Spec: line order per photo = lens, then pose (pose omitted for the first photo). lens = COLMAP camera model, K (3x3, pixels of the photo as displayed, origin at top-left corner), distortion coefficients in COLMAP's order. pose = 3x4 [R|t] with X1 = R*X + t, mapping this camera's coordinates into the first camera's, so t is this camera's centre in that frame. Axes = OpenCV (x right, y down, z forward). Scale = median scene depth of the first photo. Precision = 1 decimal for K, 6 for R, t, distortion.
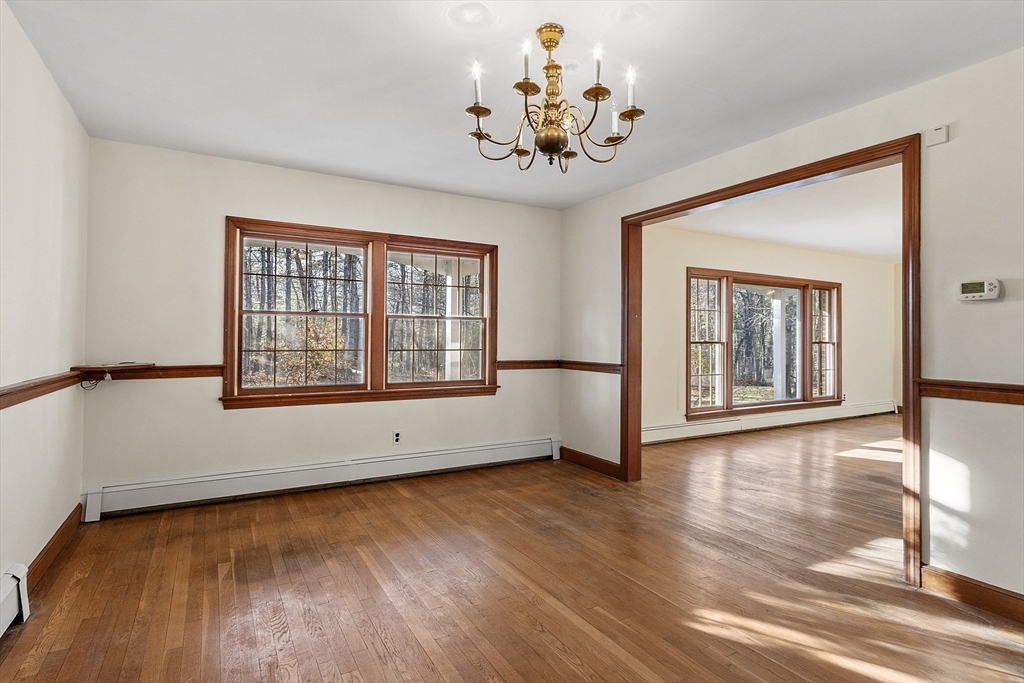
lens RADIAL K [[464.3, 0, 512.8], [0, 464.3, 341.1], [0, 0, 1]] dist [0.001807, -0.000021]
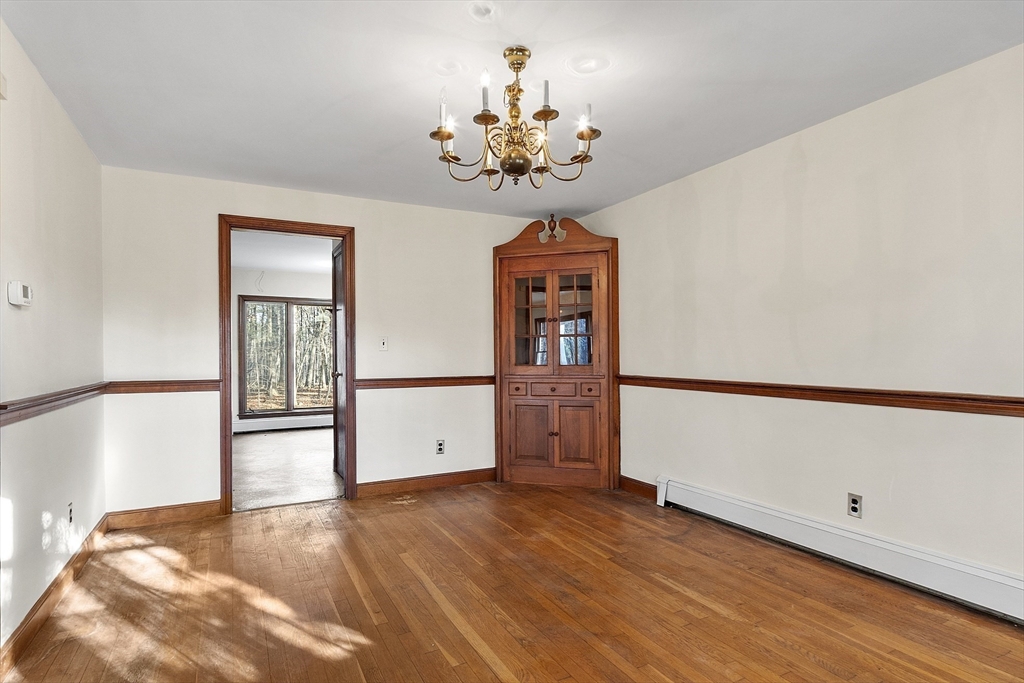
lens RADIAL K [[464.3, 0, 512.8], [0, 464.3, 341.1], [0, 0, 1]] dist [0.001807, -0.000021]
pose [[-0.997894, -0.001762, 0.064836, 0.020649], [-0.002061, 0.999988, -0.004532, -0.024622], [-0.064827, -0.004656, -0.997886, 2.041325]]
